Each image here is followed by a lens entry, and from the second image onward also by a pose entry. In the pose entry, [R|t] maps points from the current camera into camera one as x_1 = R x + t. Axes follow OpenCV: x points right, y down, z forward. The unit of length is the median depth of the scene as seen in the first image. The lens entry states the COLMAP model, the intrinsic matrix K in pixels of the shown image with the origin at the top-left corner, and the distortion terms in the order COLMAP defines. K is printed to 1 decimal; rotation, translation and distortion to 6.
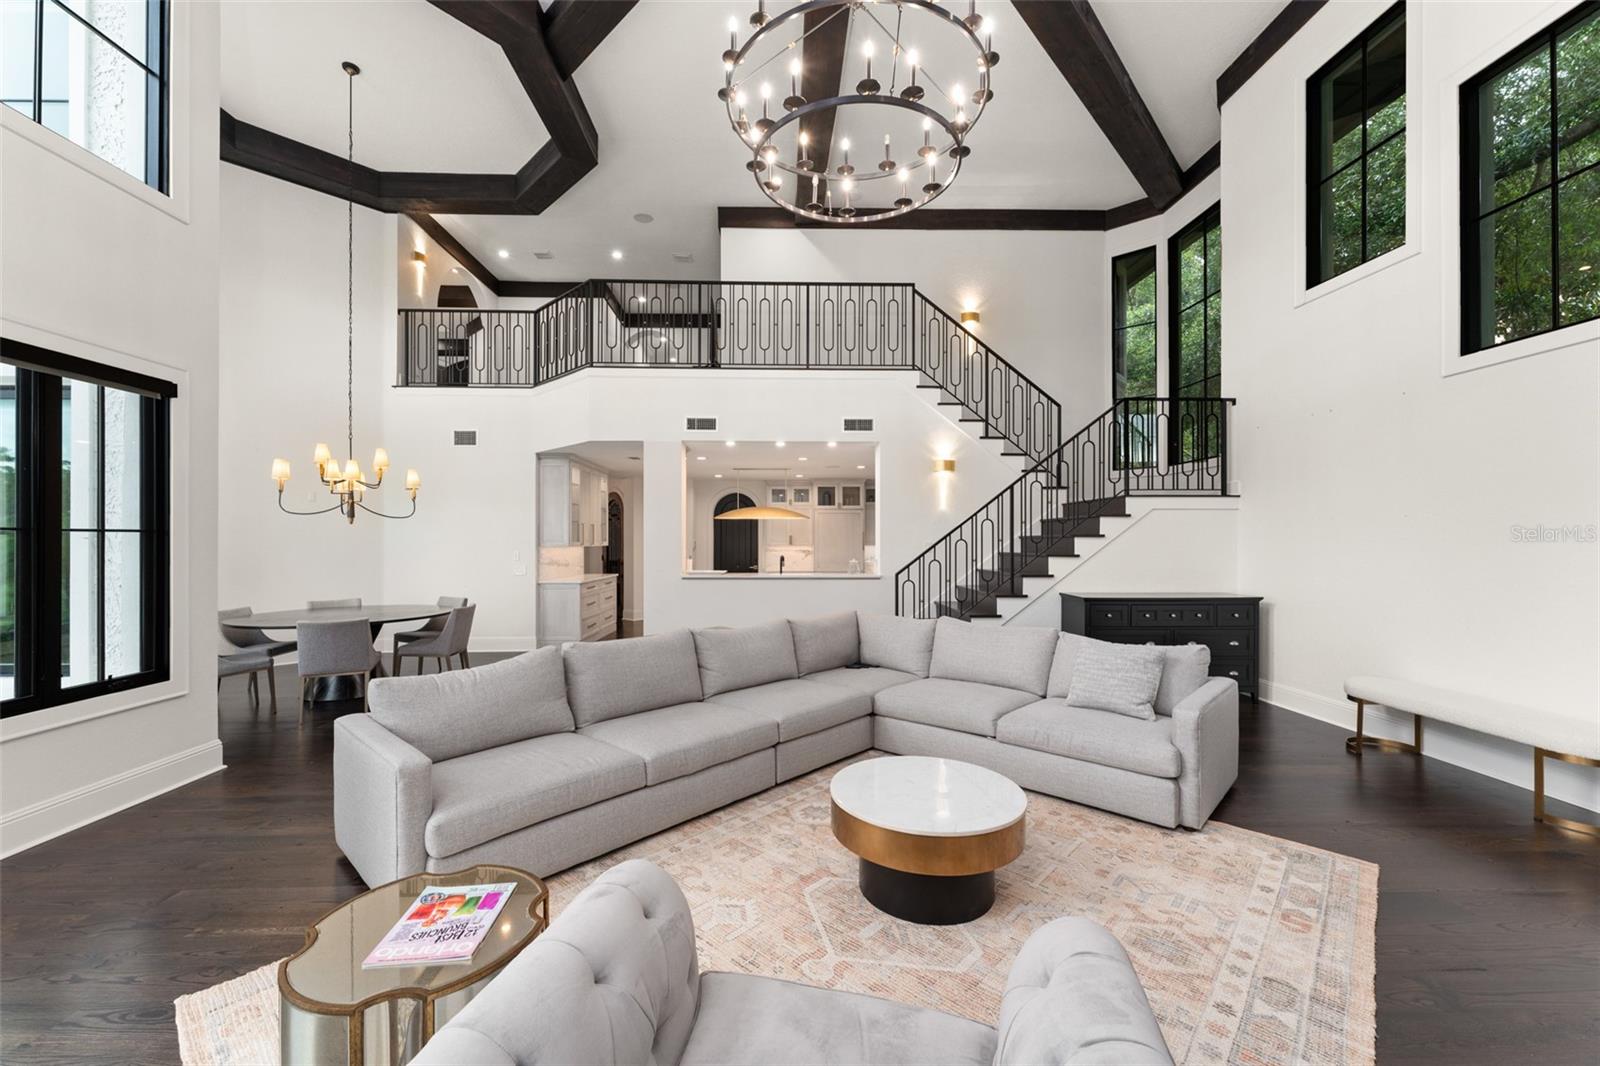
lens RADIAL K [[633.2, 0, 797.5], [0, 633.2, 542.1], [0, 0, 1]] dist [-0.000013, 0.000030]
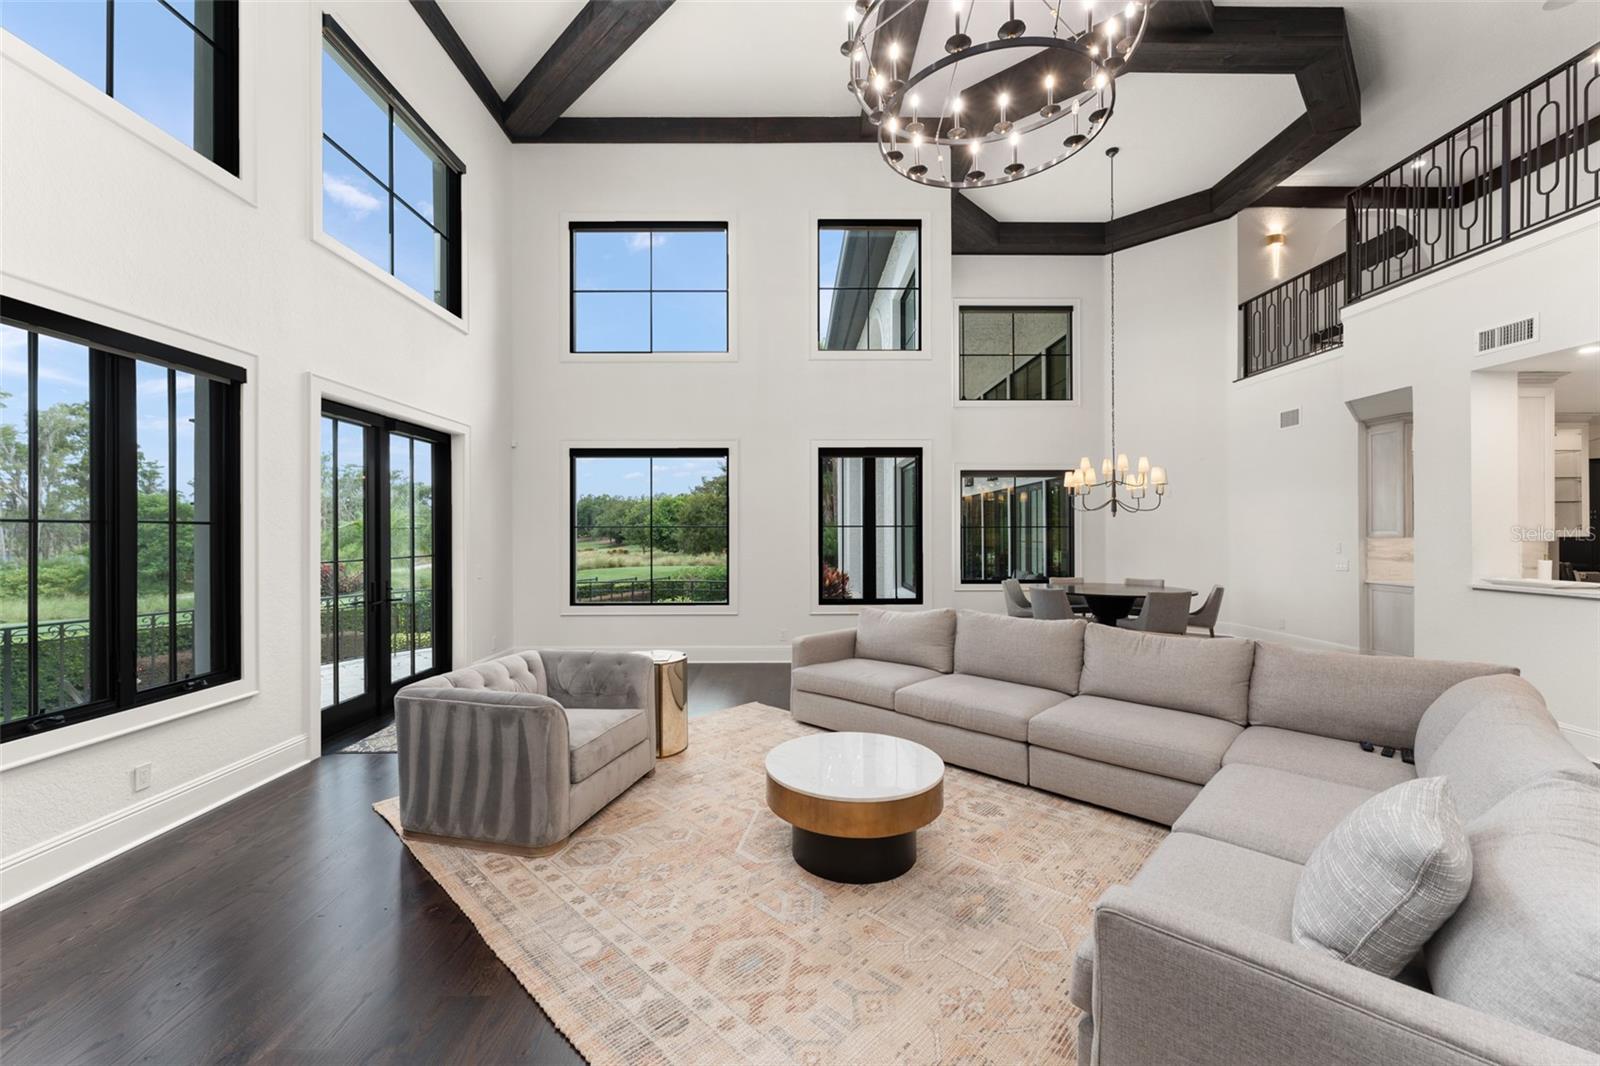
lens RADIAL K [[637.0, 0, 796.4], [0, 637.0, 528.6], [0, 0, 1]] dist [0.000280, 0.000224]
pose [[-0.024280, -0.004567, -0.999695, 0.531704], [0.000673, 0.999989, -0.004584, -0.000137], [0.999705, -0.000784, -0.024277, 0.382525]]
